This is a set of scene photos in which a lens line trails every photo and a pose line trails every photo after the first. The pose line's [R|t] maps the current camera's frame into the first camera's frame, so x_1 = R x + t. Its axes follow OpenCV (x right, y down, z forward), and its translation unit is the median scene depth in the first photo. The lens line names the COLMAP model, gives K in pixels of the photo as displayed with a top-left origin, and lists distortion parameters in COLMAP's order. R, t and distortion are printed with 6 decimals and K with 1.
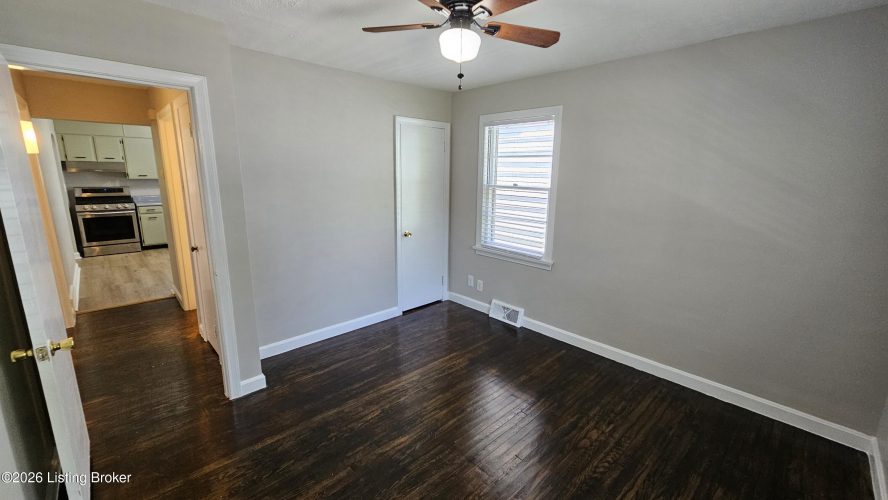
lens RADIAL K [[362.9, 0, 444.9], [0, 362.9, 245.3], [0, 0, 1]] dist [-0.000260, 0.000451]
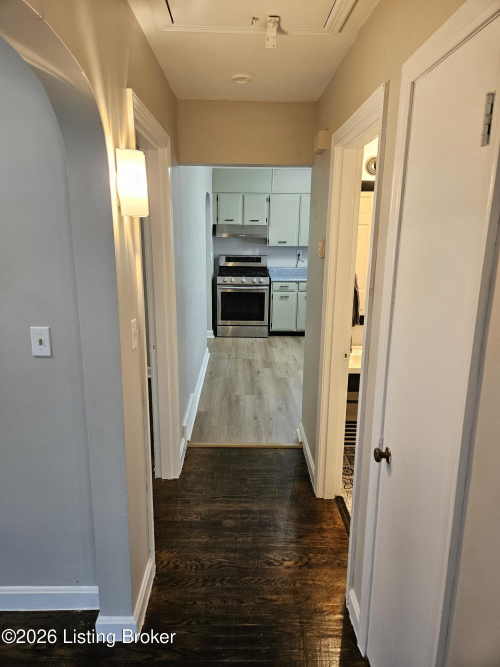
lens RADIAL K [[487.4, 0, 248.1], [0, 487.4, 355.5], [0, 0, 1]] dist [0.004691, 0.000456]
pose [[0.735003, 0.167852, -0.656960, -0.163697], [-0.139621, 0.985579, 0.095606, -0.044274], [0.663533, 0.021455, 0.747839, 0.178085]]
